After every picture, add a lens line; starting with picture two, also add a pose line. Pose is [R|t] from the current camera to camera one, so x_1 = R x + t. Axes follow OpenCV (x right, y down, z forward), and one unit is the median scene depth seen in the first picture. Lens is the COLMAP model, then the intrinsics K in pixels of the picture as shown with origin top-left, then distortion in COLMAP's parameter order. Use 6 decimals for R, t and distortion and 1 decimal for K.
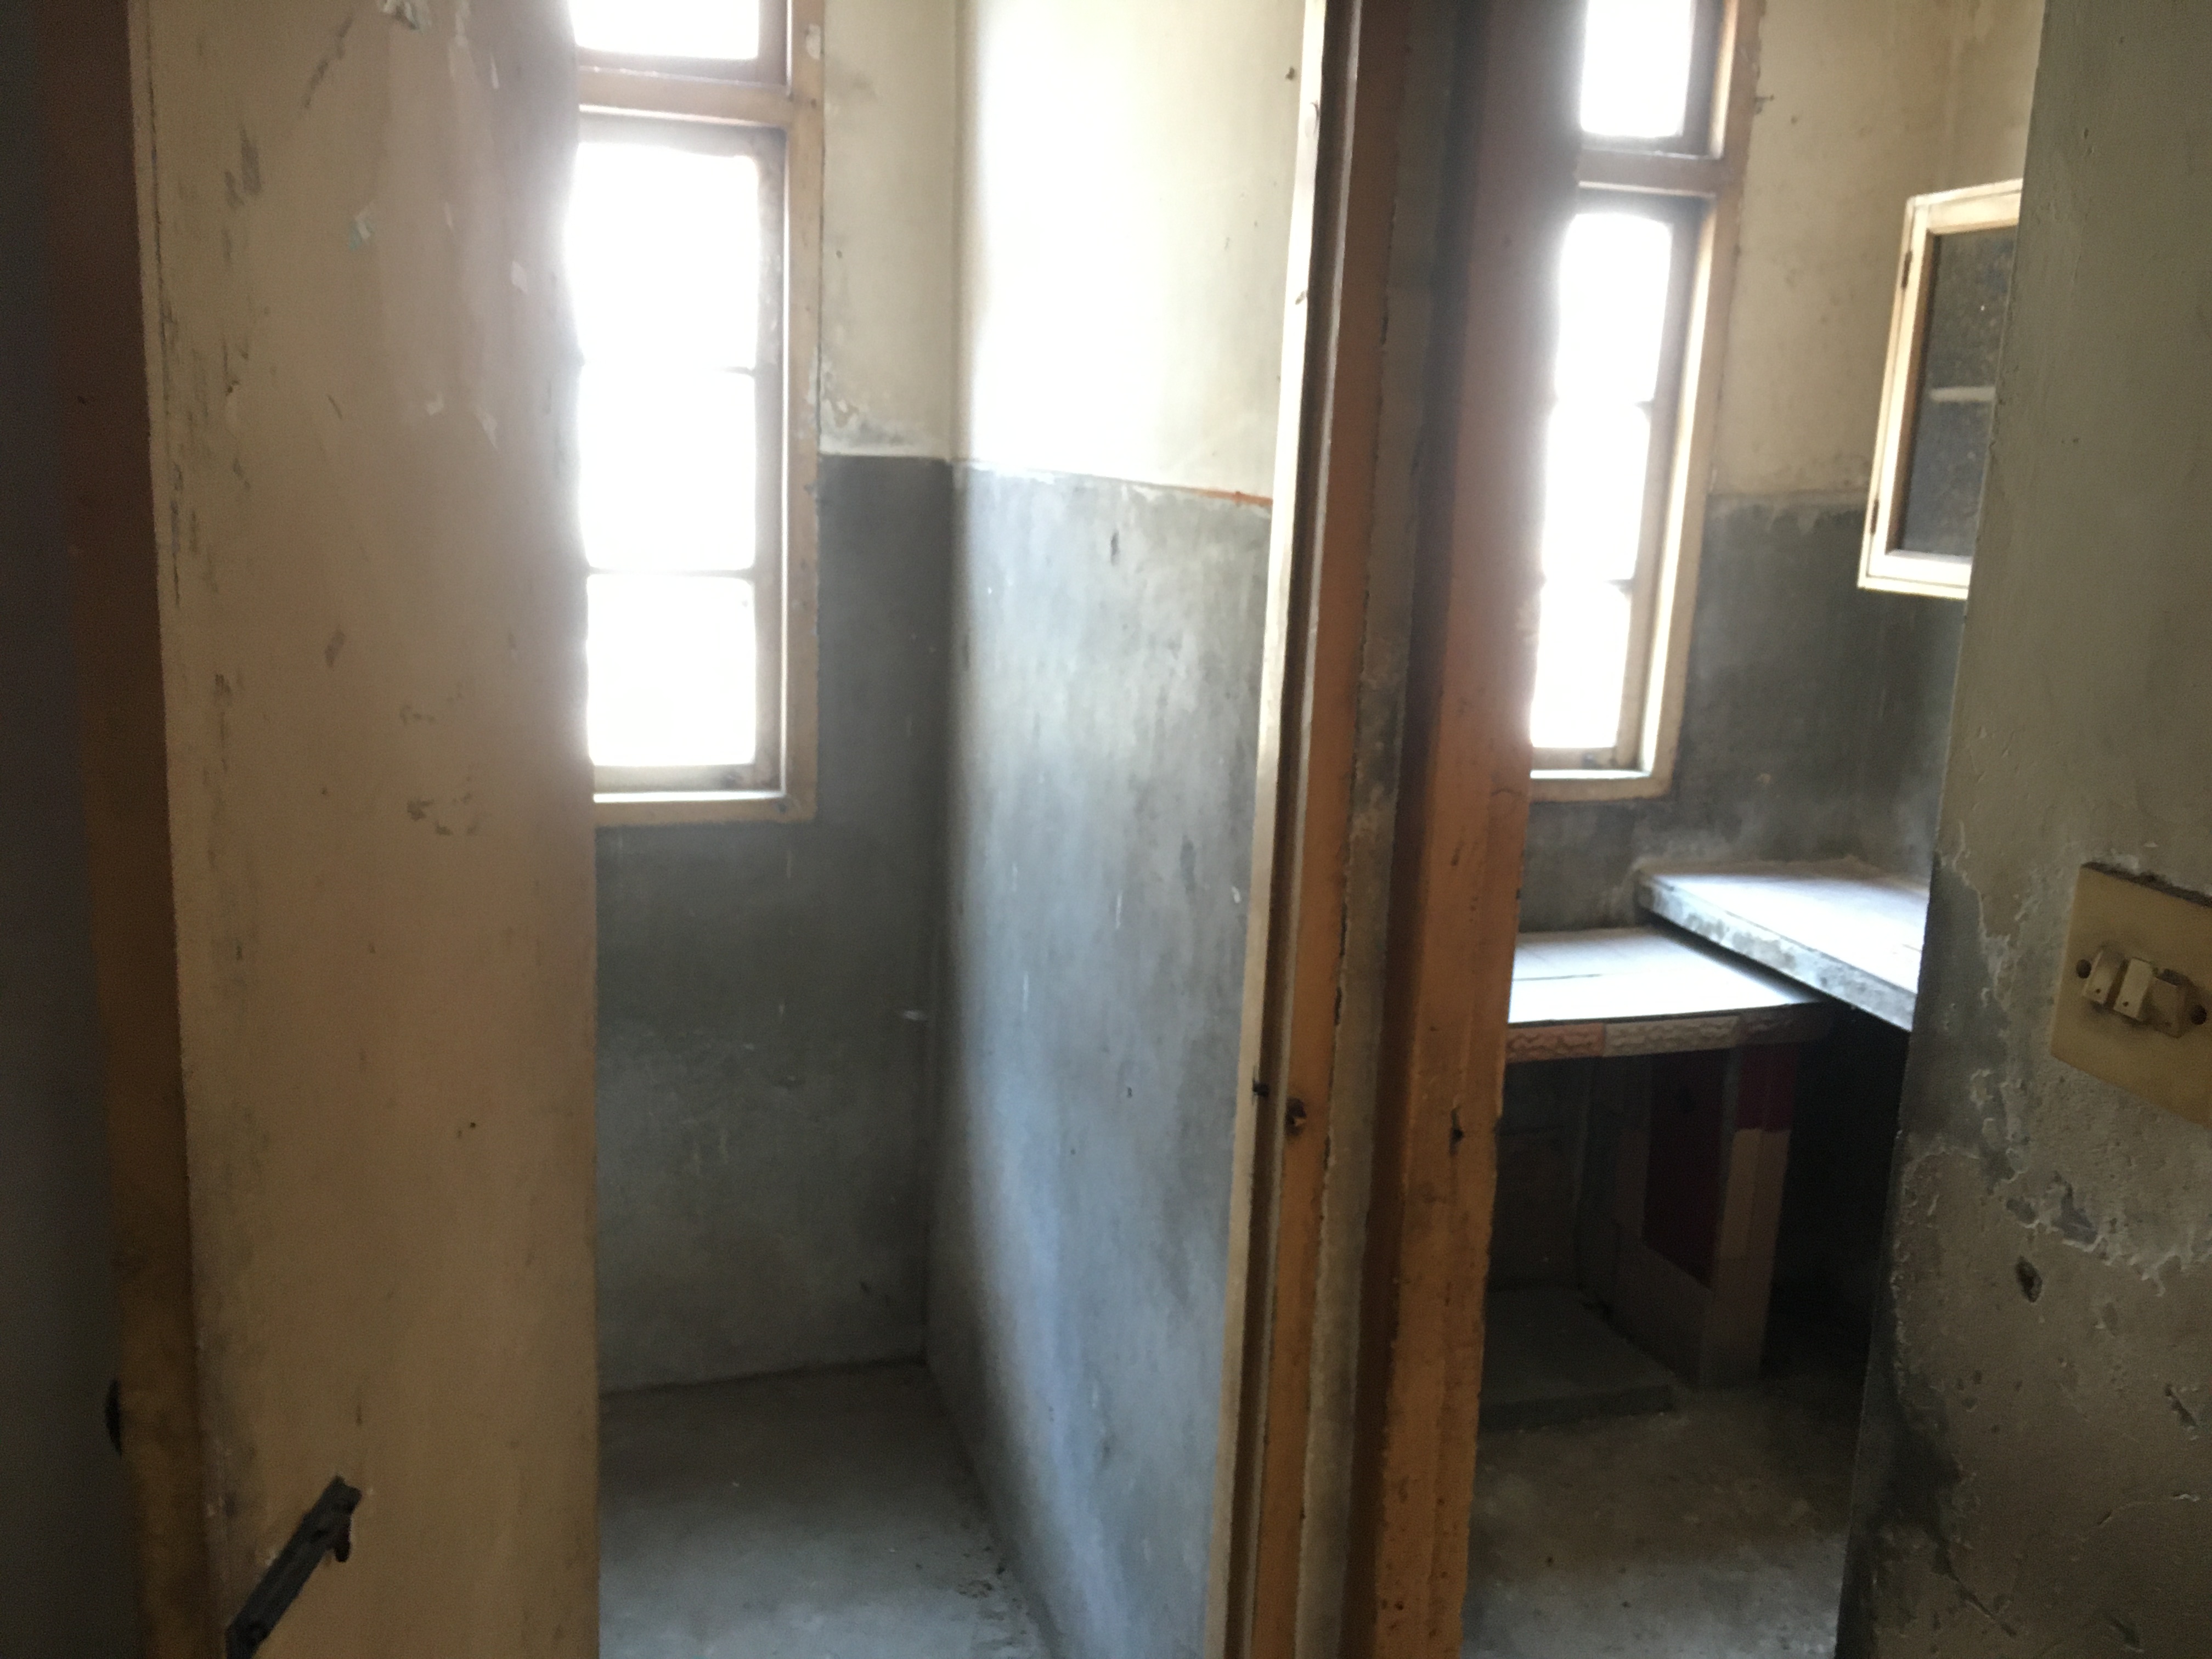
lens RADIAL K [[1882.0, 0, 1089.1], [0, 1882.0, 825.9], [0, 0, 1]] dist [0.048745, -0.006950]
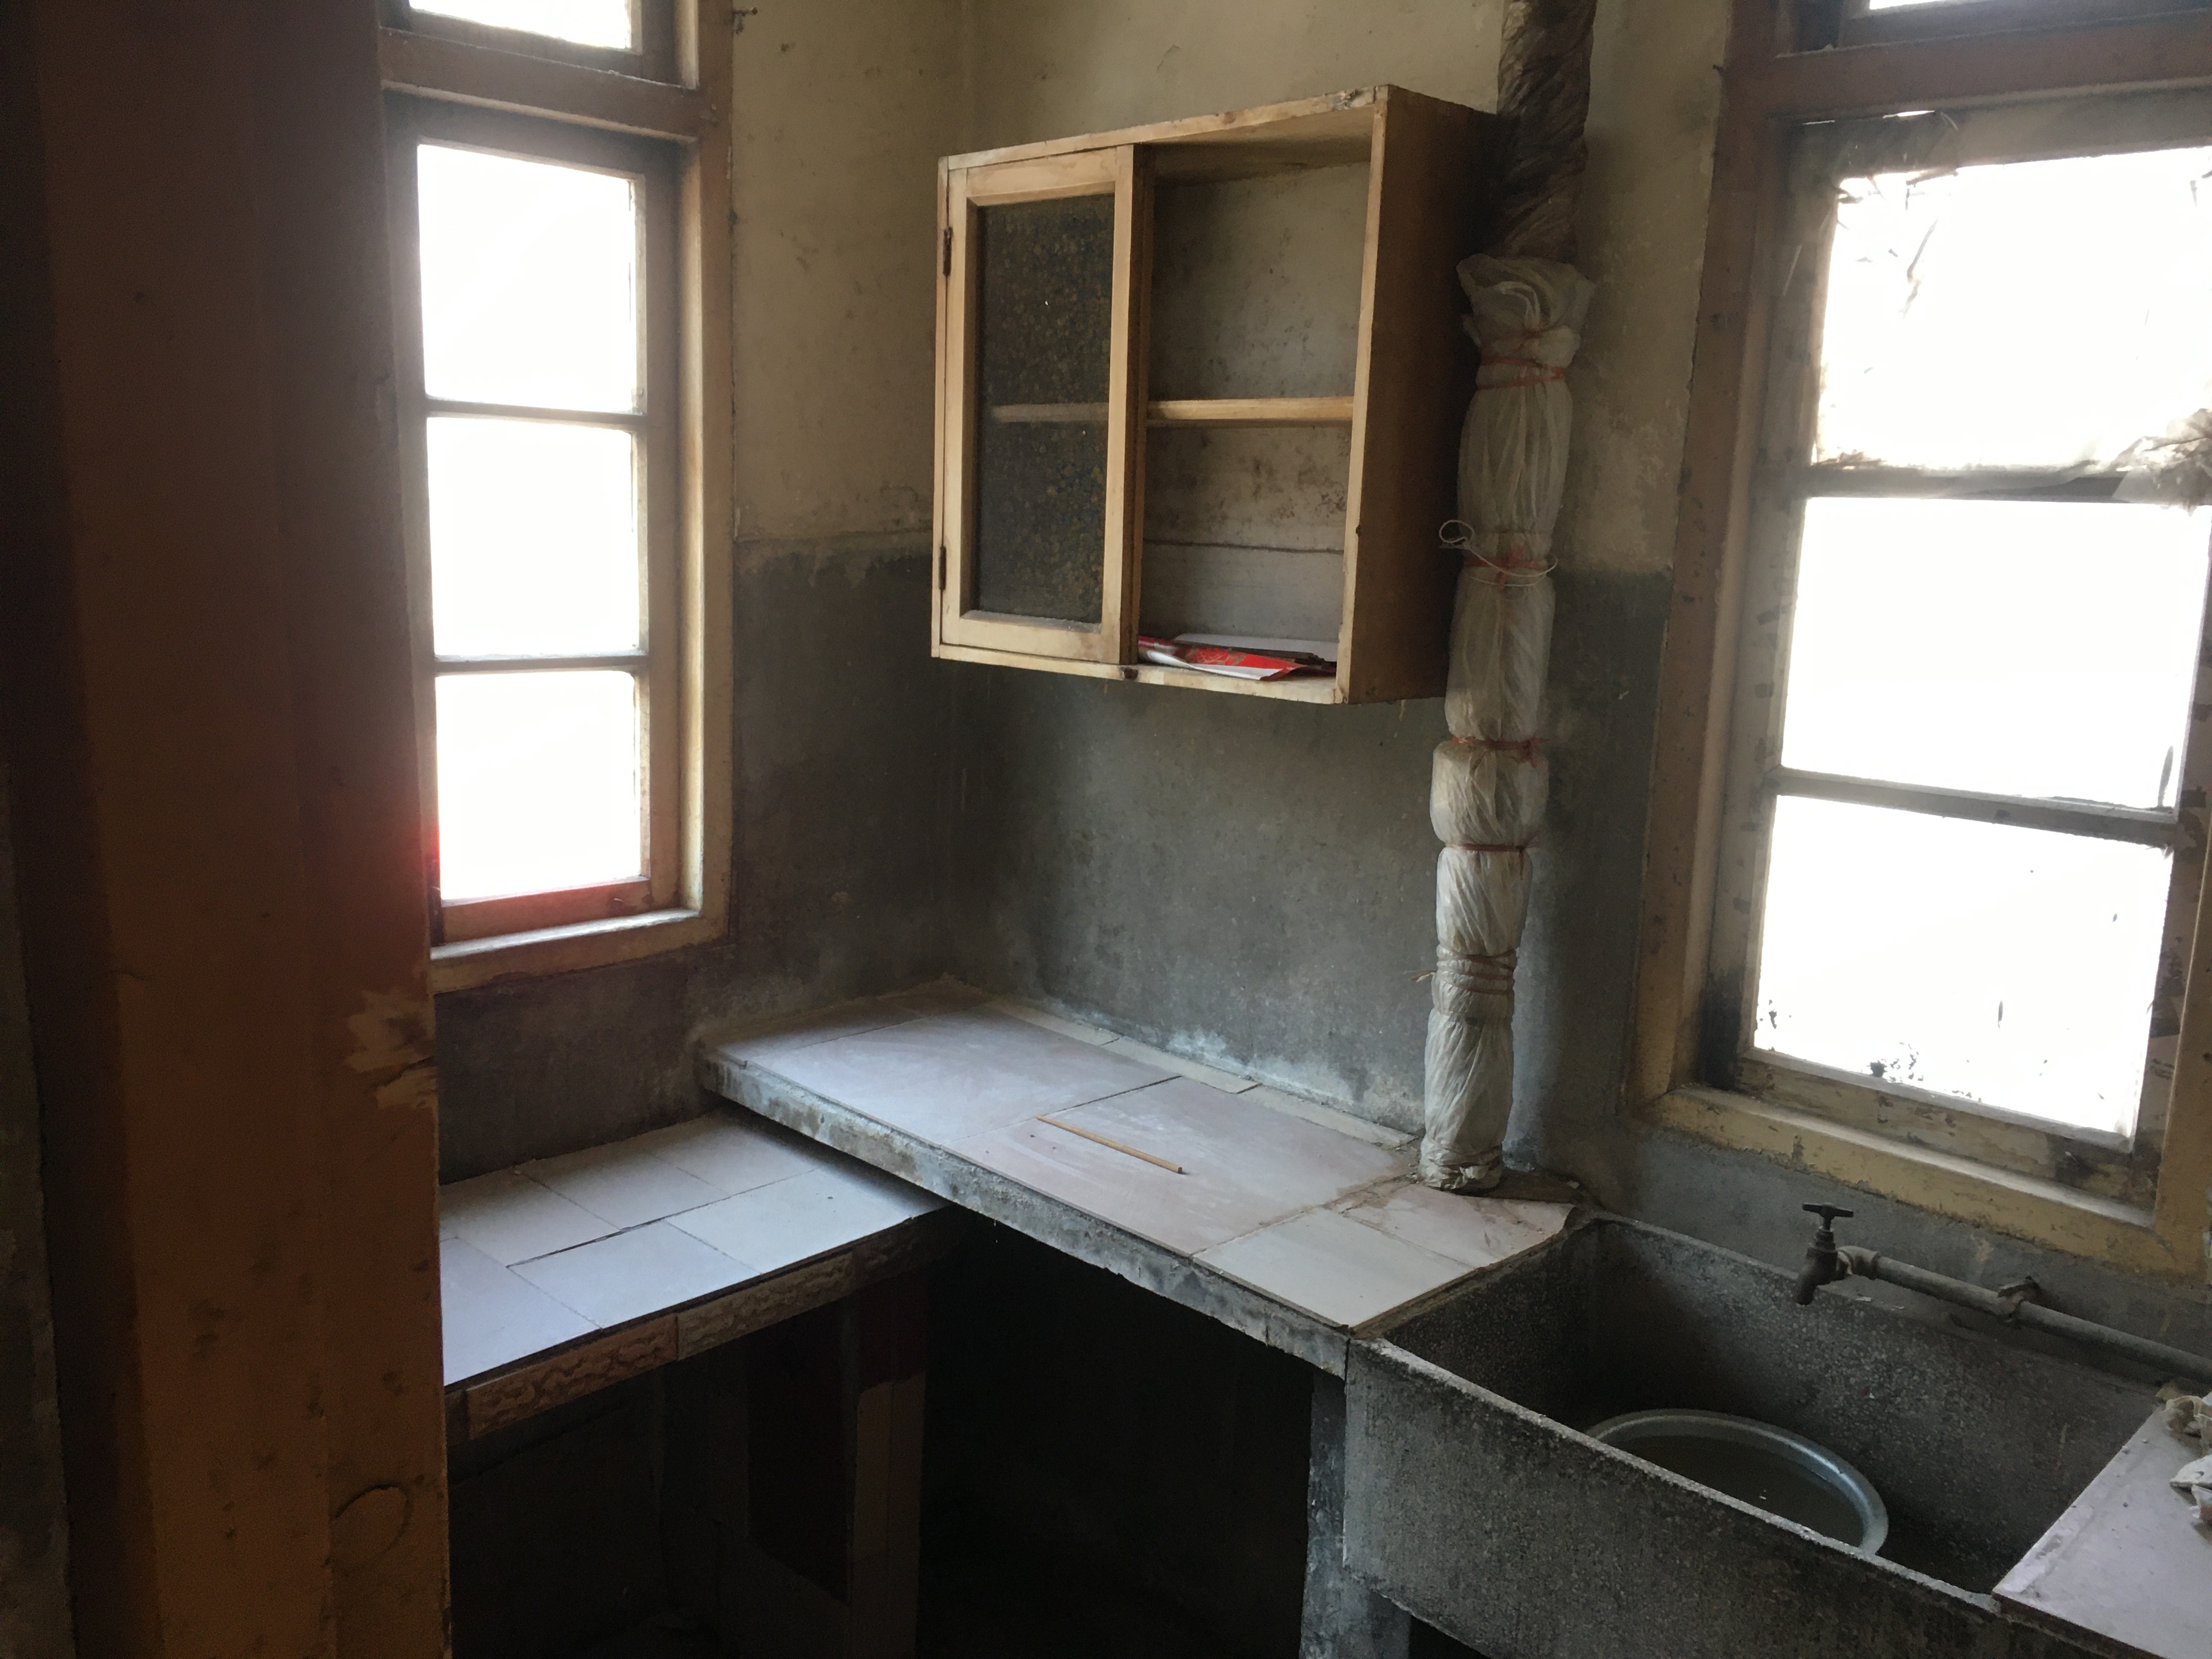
lens RADIAL K [[1882.0, 0, 1089.1], [0, 1882.0, 825.9], [0, 0, 1]] dist [0.048745, -0.006950]
pose [[0.874530, -0.099770, 0.474599, 0.093170], [0.102377, 0.994536, 0.020424, -0.070867], [-0.474043, 0.030727, 0.879965, 0.310008]]
